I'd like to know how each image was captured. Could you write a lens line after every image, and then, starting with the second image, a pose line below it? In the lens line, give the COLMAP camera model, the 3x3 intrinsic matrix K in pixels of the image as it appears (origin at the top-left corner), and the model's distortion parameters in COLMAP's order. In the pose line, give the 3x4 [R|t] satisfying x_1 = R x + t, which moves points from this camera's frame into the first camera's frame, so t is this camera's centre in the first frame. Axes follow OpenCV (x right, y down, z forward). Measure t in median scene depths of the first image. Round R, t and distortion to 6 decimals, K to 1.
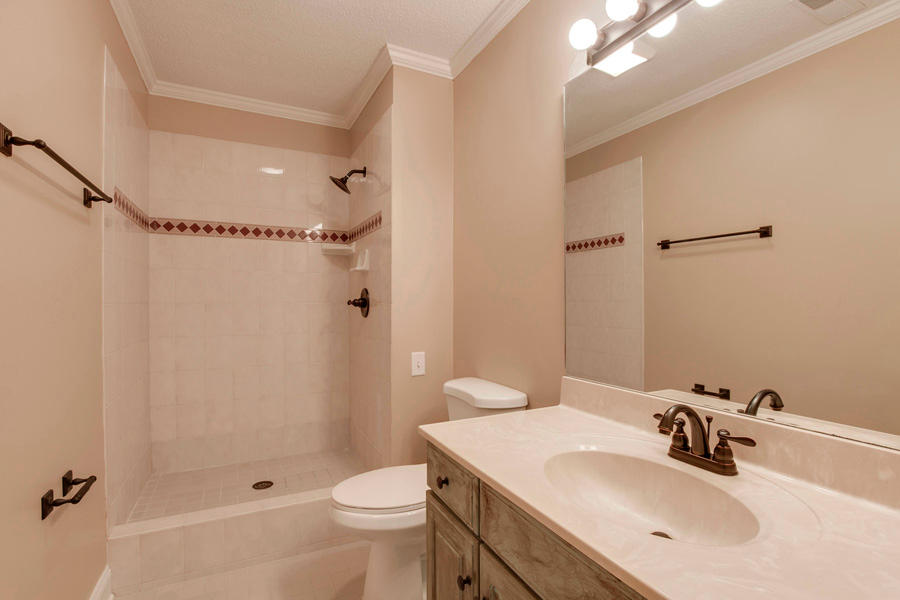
lens RADIAL K [[428.9, 0, 447.9], [0, 428.9, 299.2], [0, 0, 1]] dist [-0.009293, 0.000969]
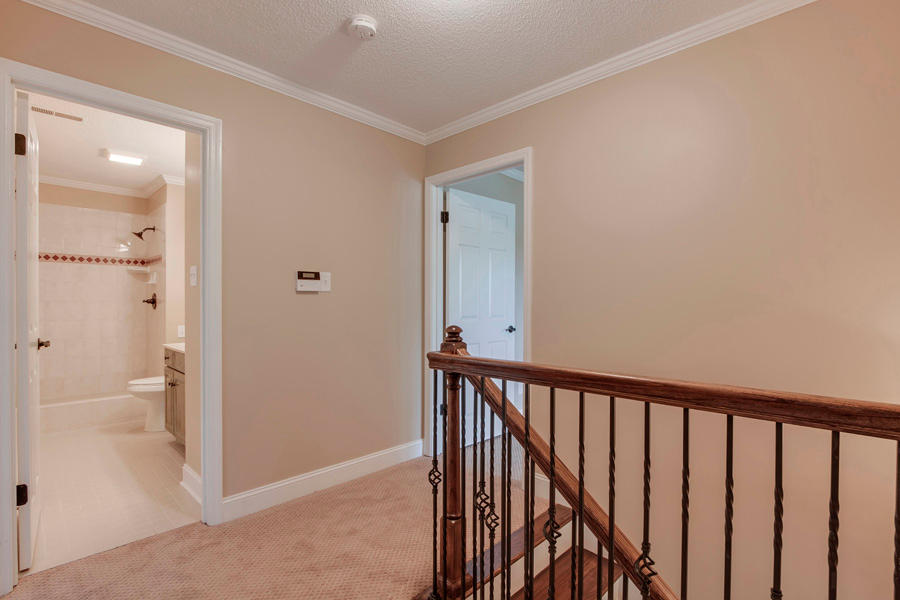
lens RADIAL K [[428.9, 0, 449.2], [0, 428.9, 302.8], [0, 0, 1]] dist [-0.009293, 0.000969]
pose [[0.944808, 0.007323, 0.327542, 0.389907], [-0.007136, 0.999973, -0.001773, 0.008622], [-0.327546, -0.000662, 0.944835, -1.100476]]
